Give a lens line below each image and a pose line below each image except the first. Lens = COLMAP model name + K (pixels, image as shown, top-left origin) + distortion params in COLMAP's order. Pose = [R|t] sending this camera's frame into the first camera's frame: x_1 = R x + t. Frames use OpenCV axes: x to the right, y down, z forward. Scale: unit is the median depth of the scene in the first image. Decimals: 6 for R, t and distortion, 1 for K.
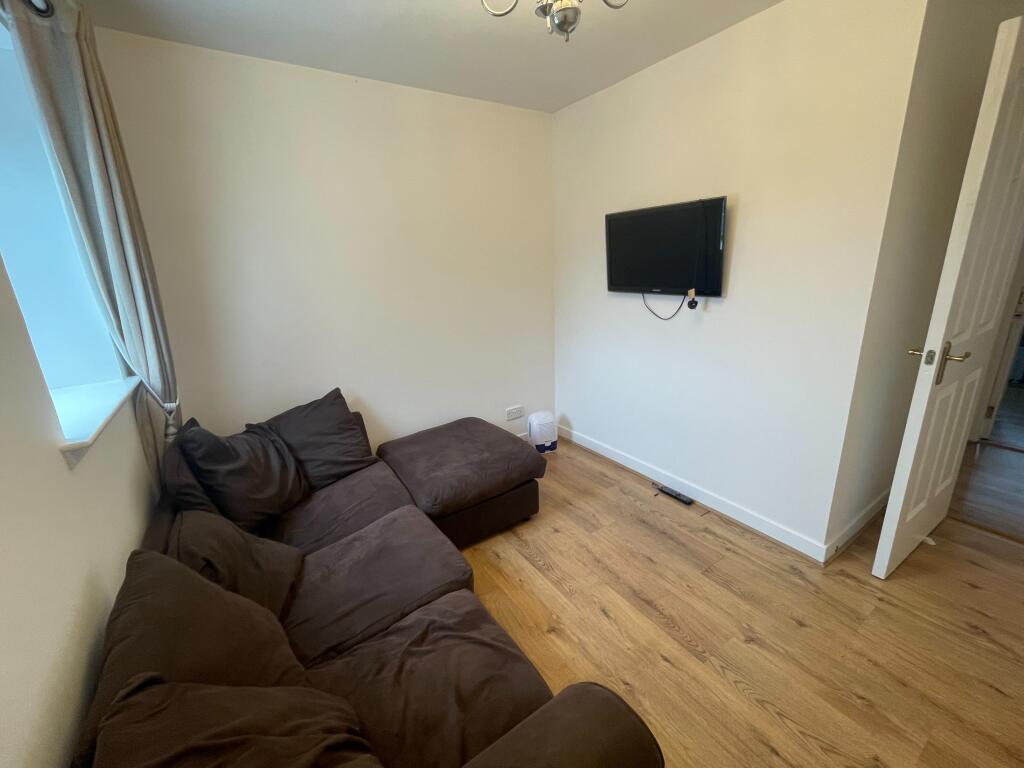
lens RADIAL K [[415.0, 0, 517.2], [0, 415.0, 381.4], [0, 0, 1]] dist [-0.002785, -0.000307]
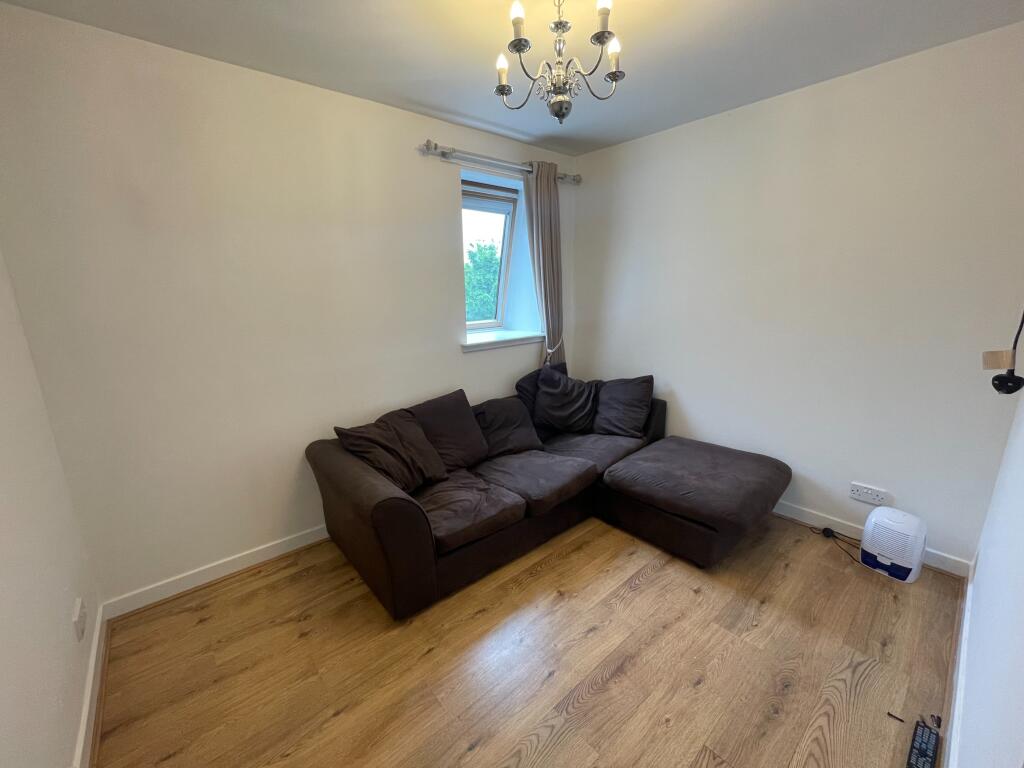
lens RADIAL K [[420.1, 0, 506.8], [0, 420.1, 379.0], [0, 0, 1]] dist [0.000674, -0.000235]
pose [[0.127074, 0.256544, -0.958143, 0.810686], [-0.262354, 0.940265, 0.216962, -0.148758], [0.956568, 0.223802, 0.186788, 0.378946]]
